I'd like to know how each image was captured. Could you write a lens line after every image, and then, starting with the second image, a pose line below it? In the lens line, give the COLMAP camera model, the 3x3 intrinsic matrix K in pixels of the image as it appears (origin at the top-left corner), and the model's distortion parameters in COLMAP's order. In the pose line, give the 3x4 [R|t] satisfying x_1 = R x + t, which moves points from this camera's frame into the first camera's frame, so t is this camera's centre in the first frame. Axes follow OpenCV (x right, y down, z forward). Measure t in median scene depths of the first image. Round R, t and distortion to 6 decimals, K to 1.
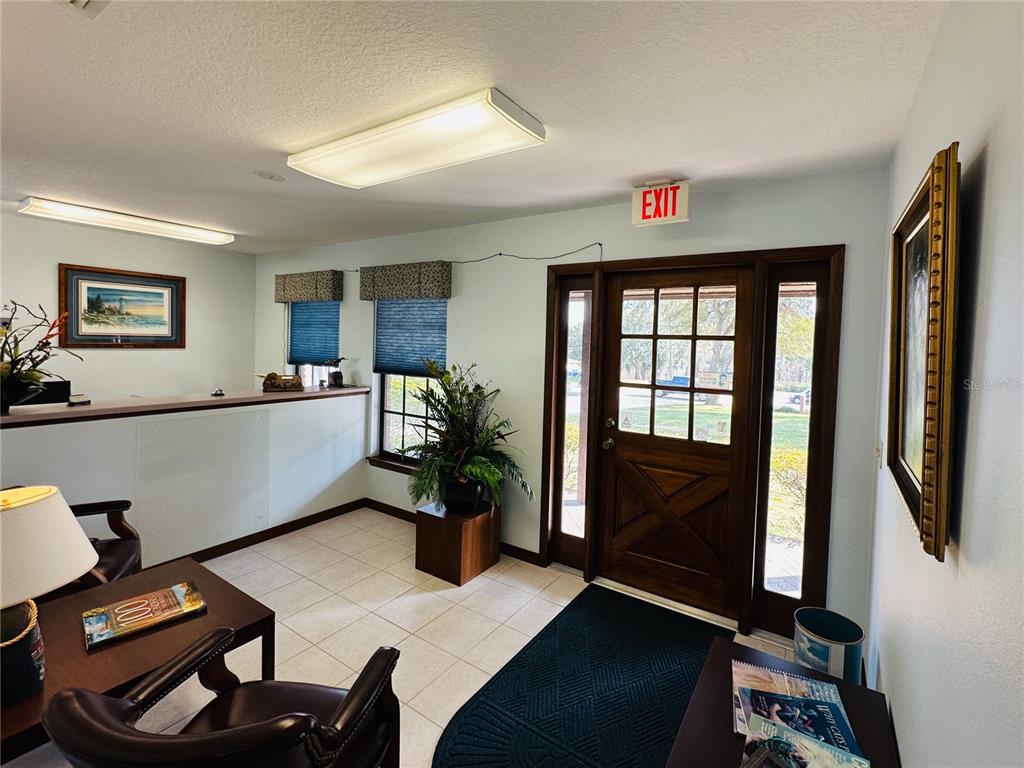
lens RADIAL K [[469.0, 0, 514.4], [0, 469.0, 384.7], [0, 0, 1]] dist [0.000678, 0.000010]
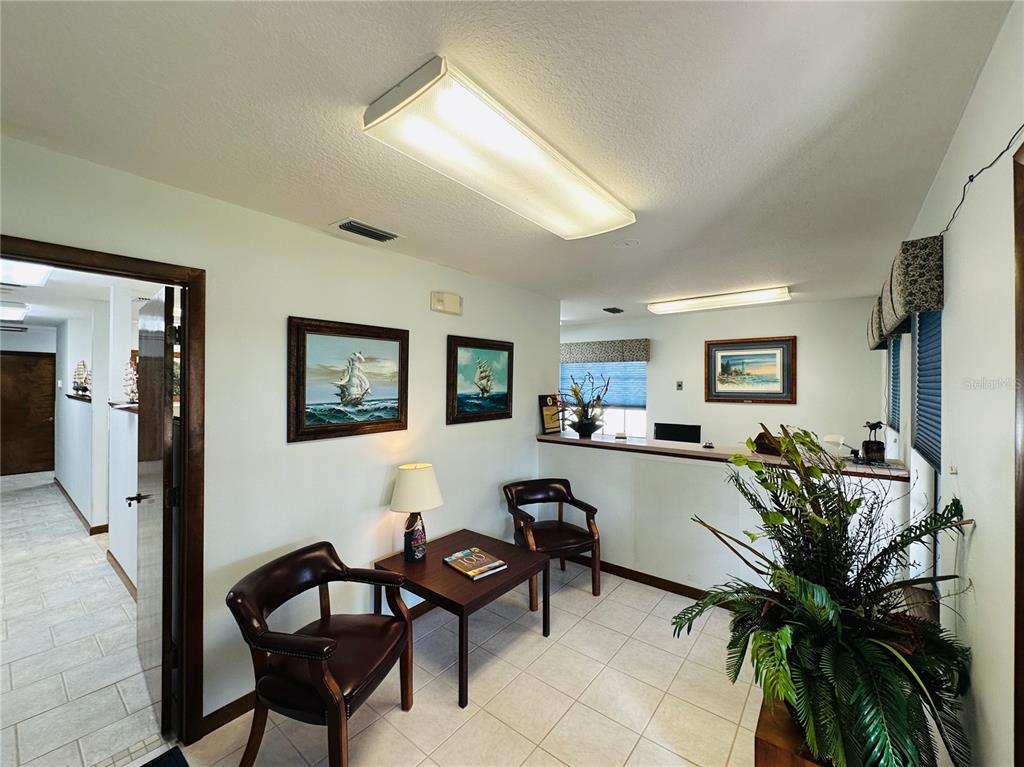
lens RADIAL K [[409.8, 0, 515.0], [0, 409.8, 384.0], [0, 0, 1]] dist [-0.002273, -0.000062]
pose [[-0.076207, -0.032970, -0.996547, 0.259936], [-0.102408, 0.994427, -0.025068, -0.041252], [0.991819, 0.100144, -0.079159, 0.514390]]
